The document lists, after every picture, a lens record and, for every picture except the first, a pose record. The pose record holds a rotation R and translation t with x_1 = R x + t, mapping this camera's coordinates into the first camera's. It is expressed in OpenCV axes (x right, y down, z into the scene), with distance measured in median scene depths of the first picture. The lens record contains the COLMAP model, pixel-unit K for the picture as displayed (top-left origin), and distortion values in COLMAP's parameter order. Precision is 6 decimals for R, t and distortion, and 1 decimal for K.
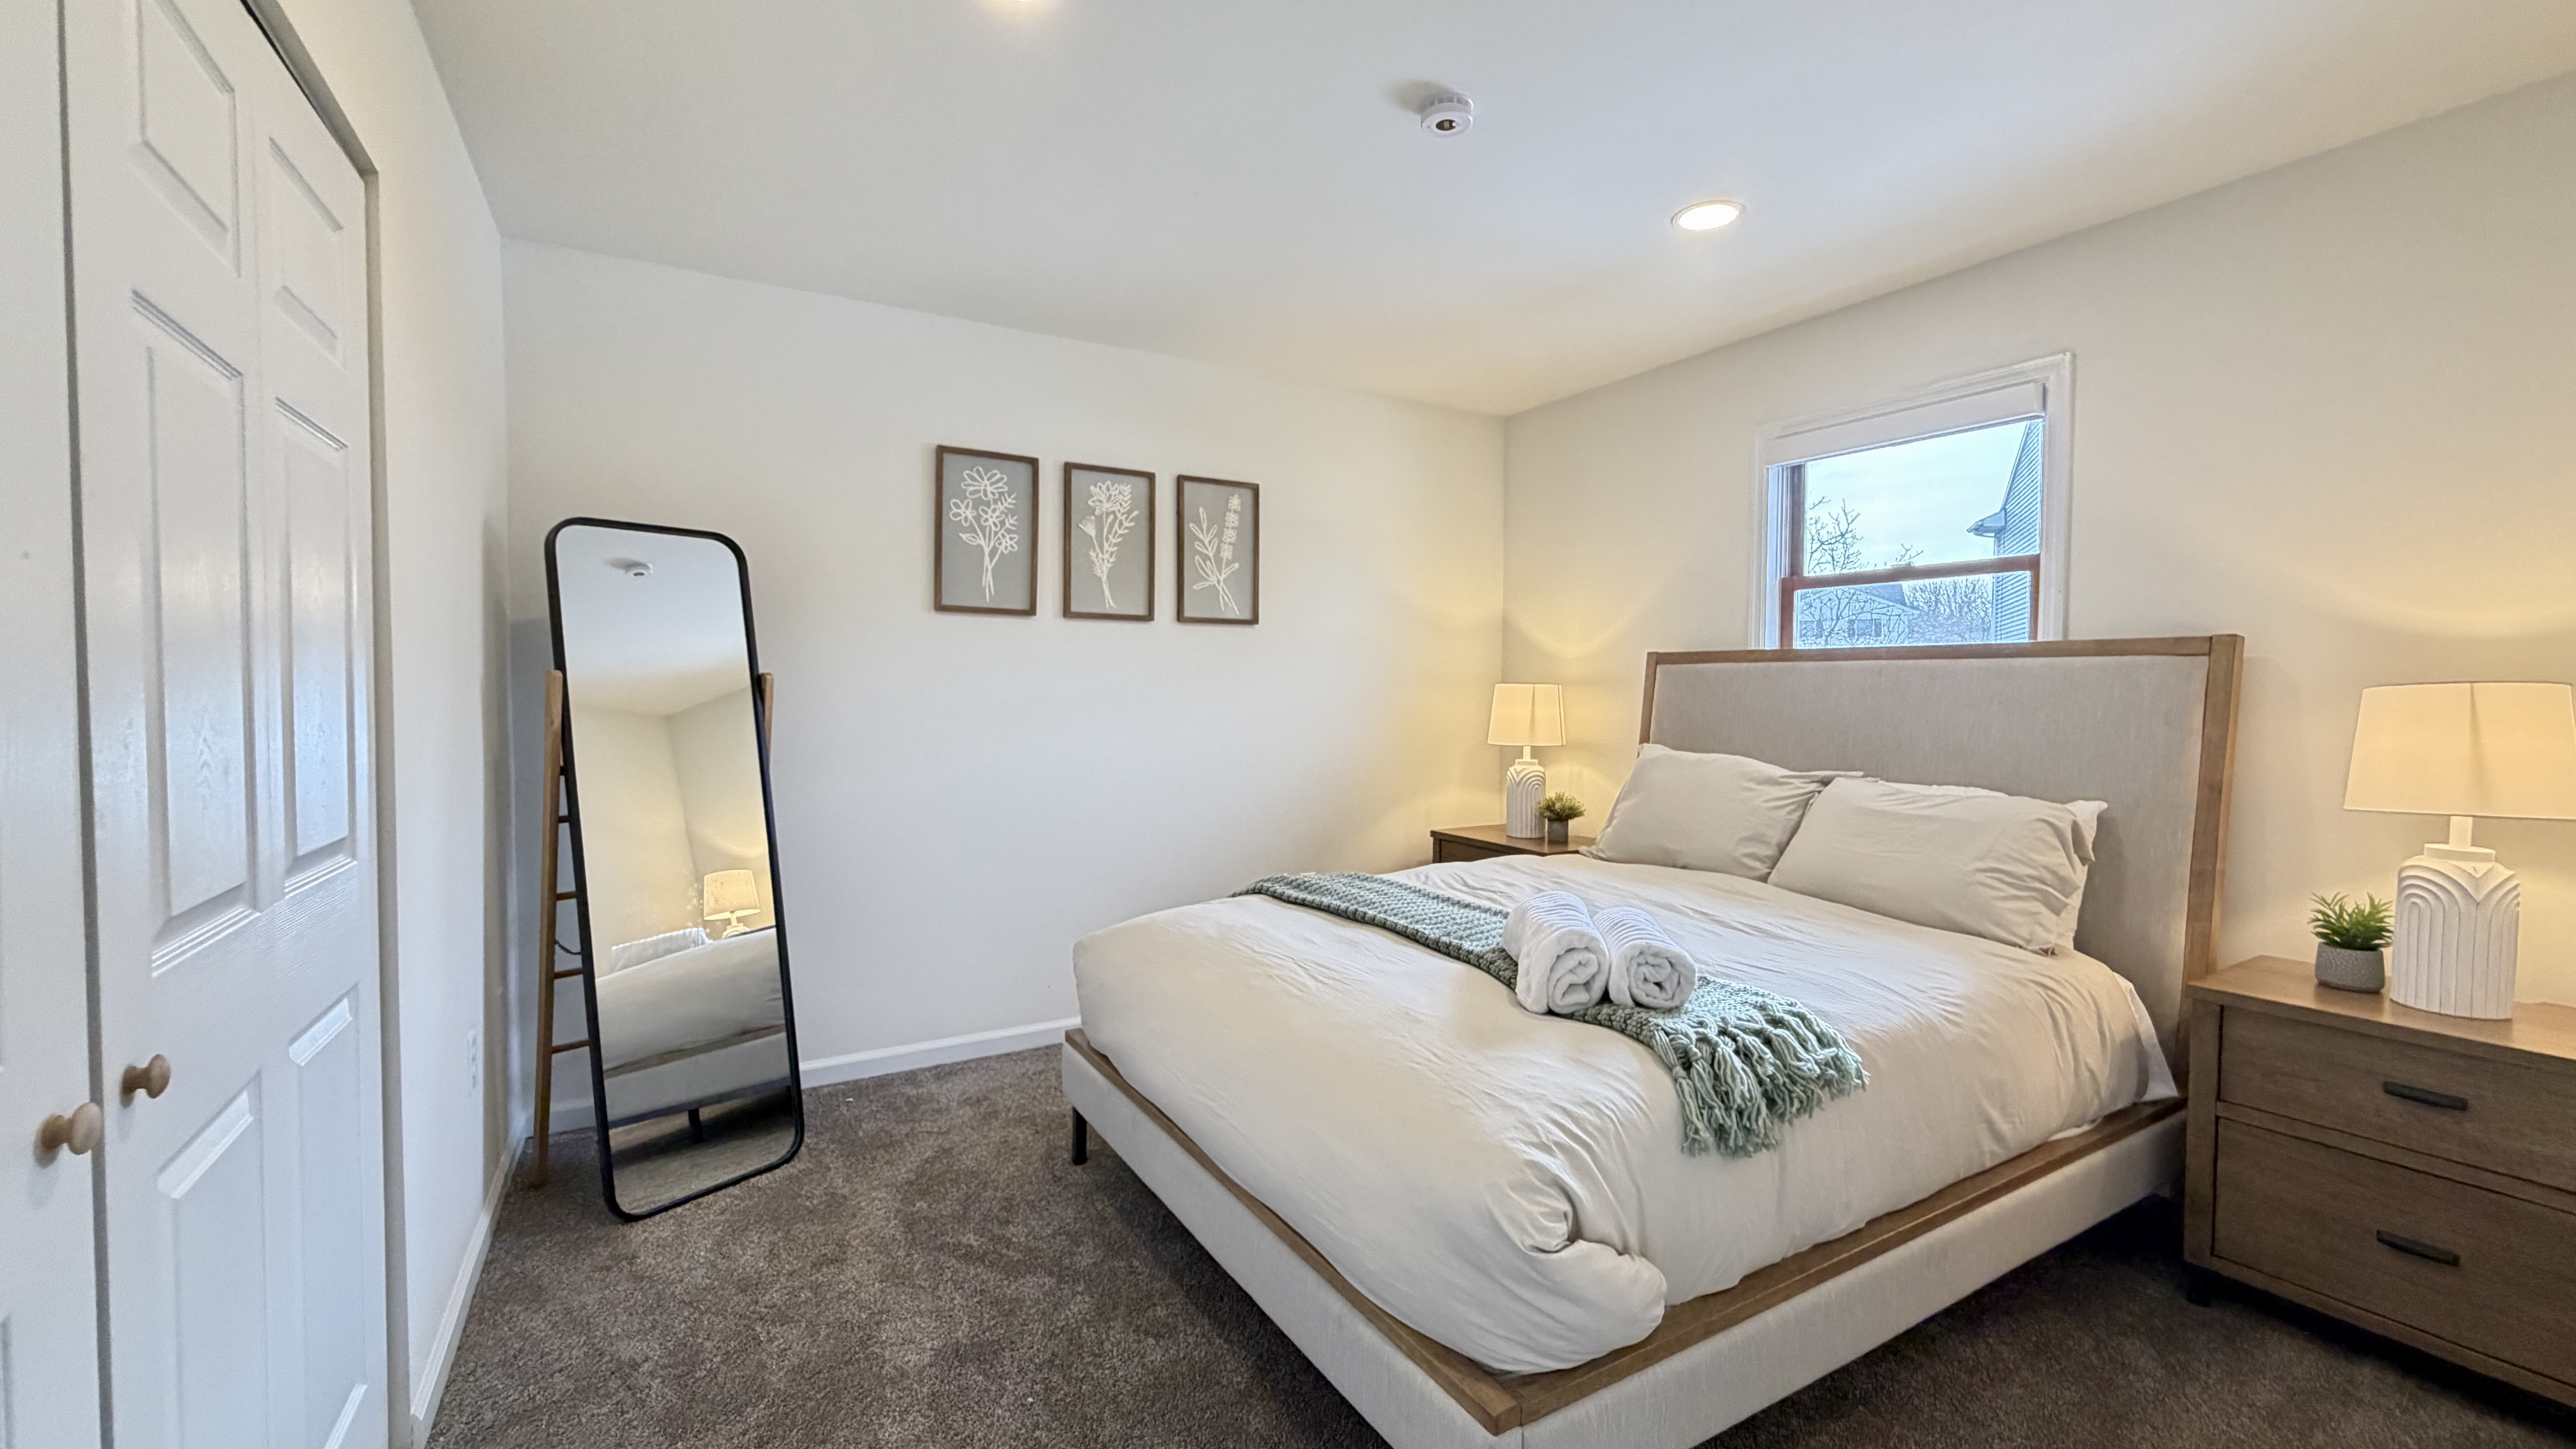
lens RADIAL K [[1027.4, 0, 1279.0], [0, 1027.4, 722.0], [0, 0, 1]] dist [0.000486, 0.000386]
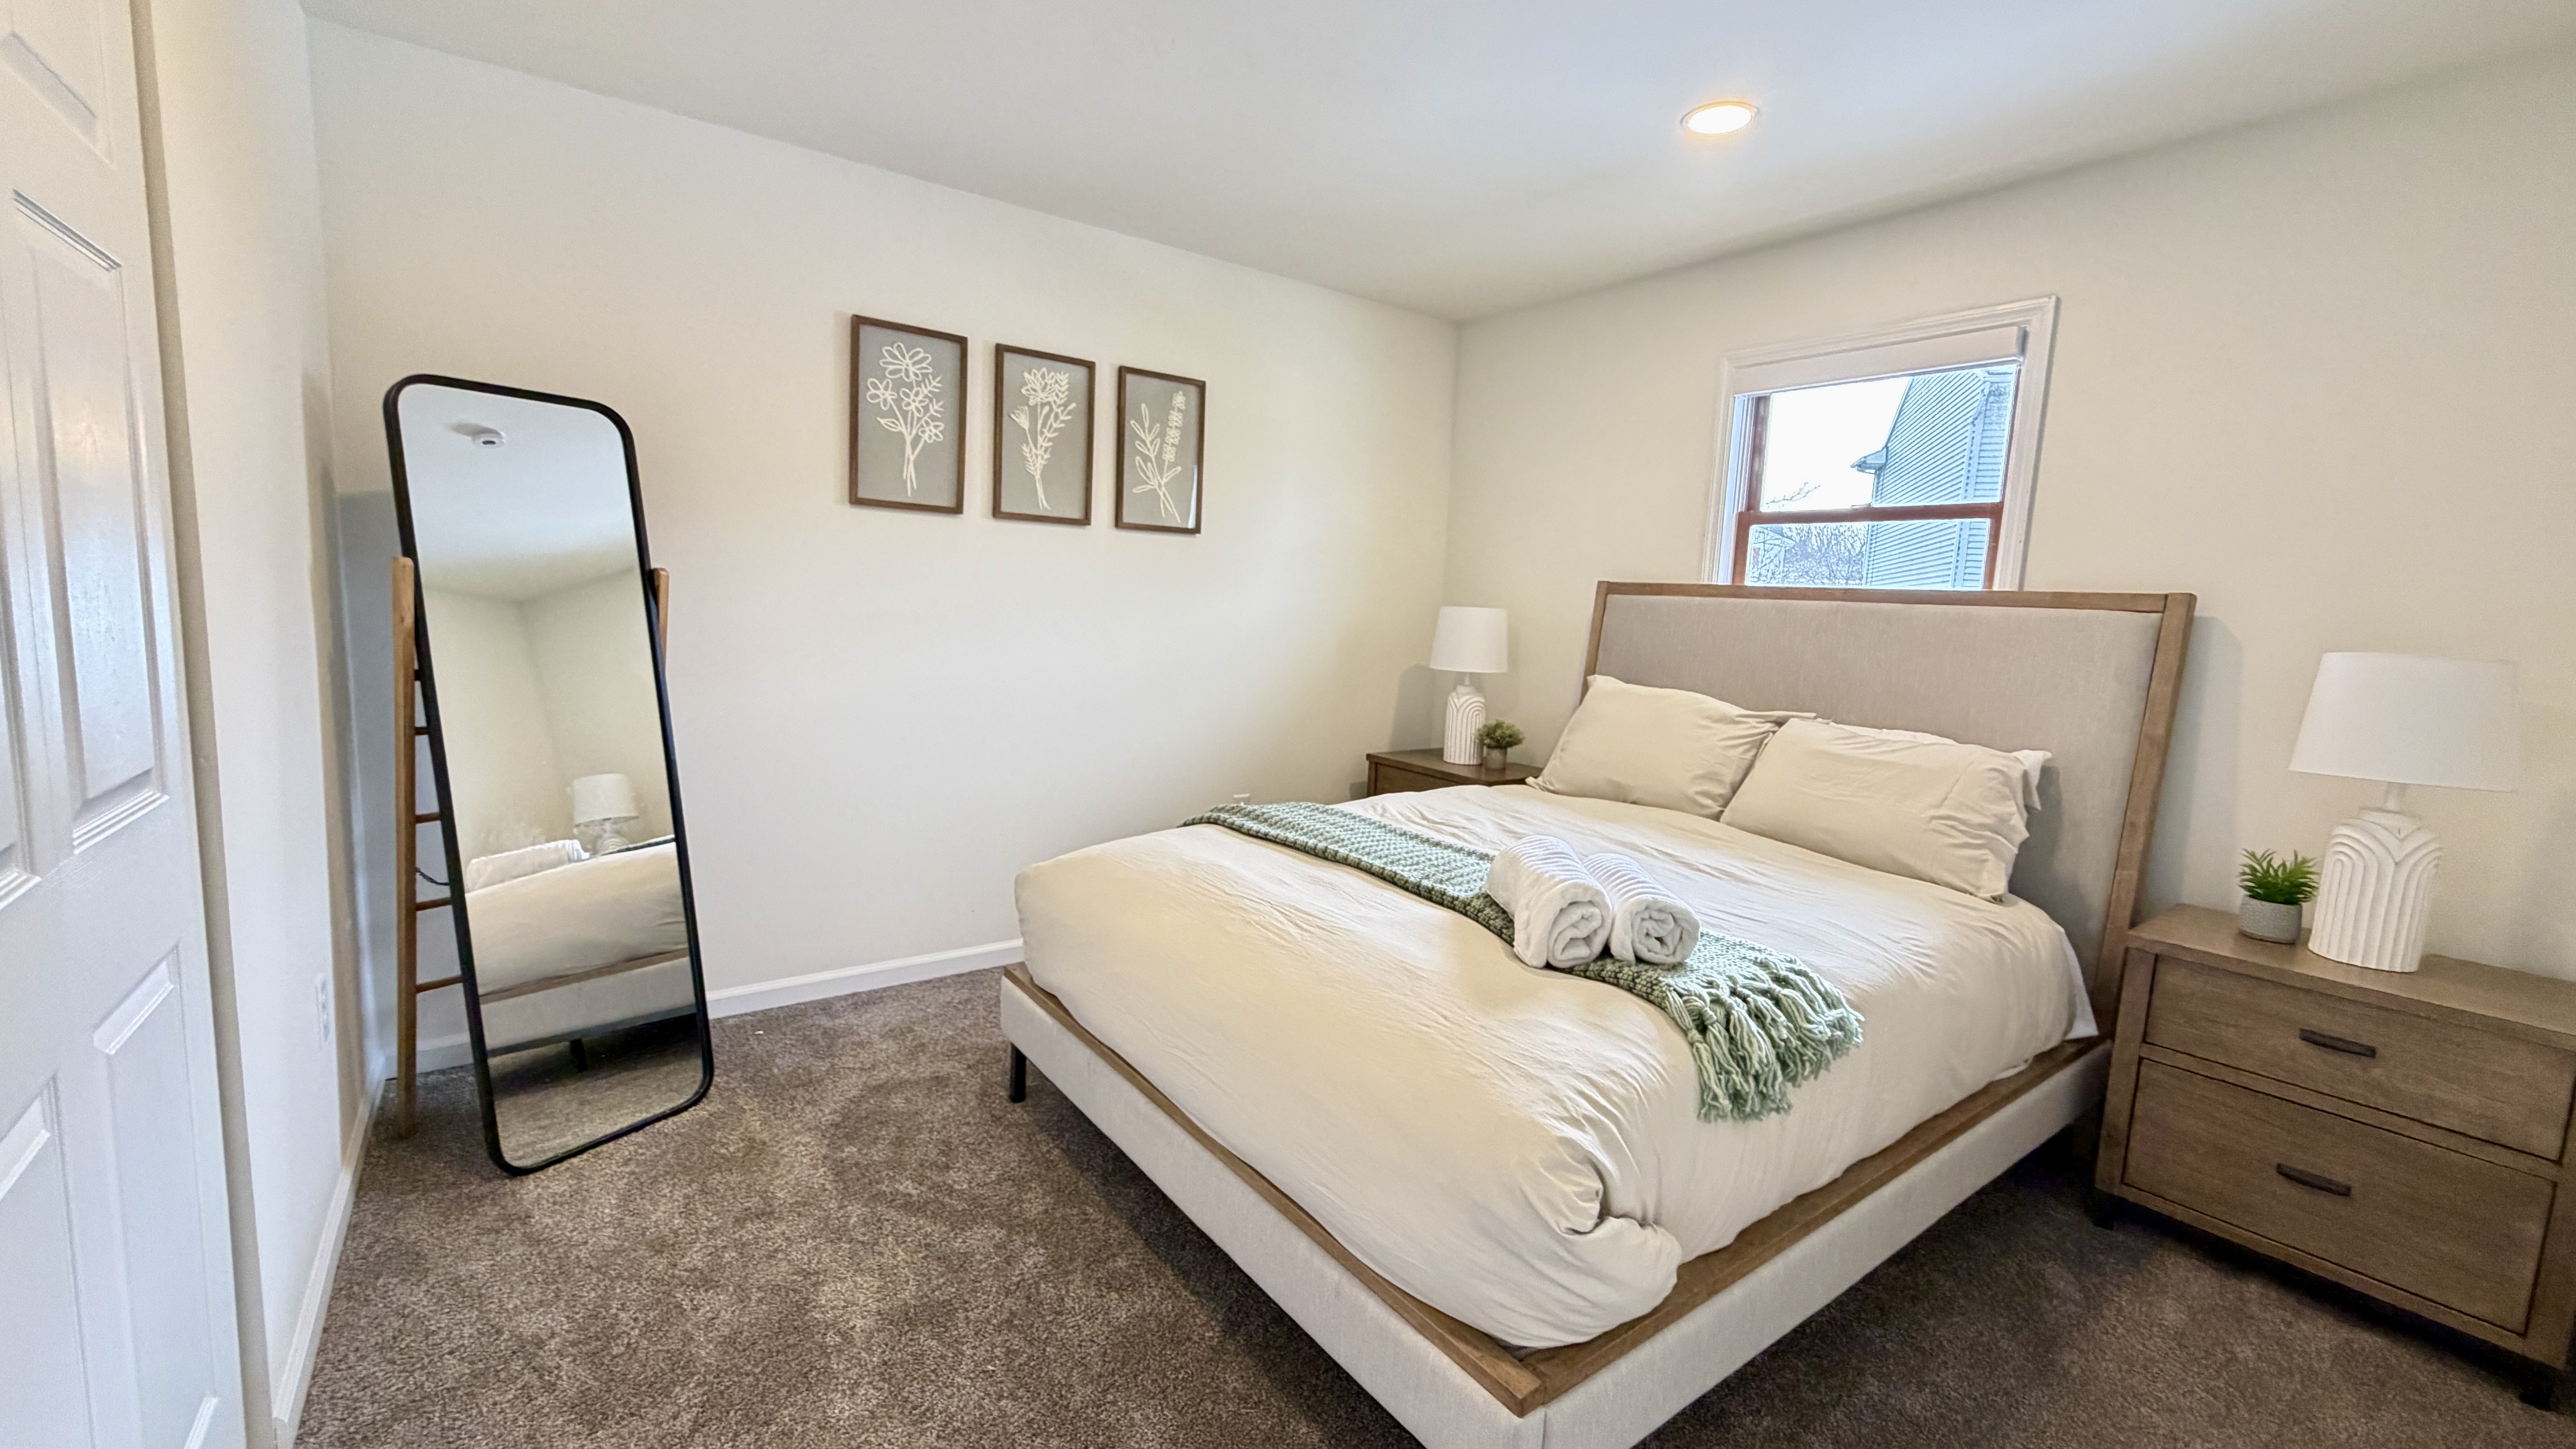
lens RADIAL K [[1027.4, 0, 1279.0], [0, 1027.4, 722.0], [0, 0, 1]] dist [0.000486, 0.000386]
pose [[0.994009, 0.026342, 0.106075, -0.084293], [-0.035958, 0.995312, 0.089784, -0.020162], [-0.103213, -0.093060, 0.990296, 0.082690]]
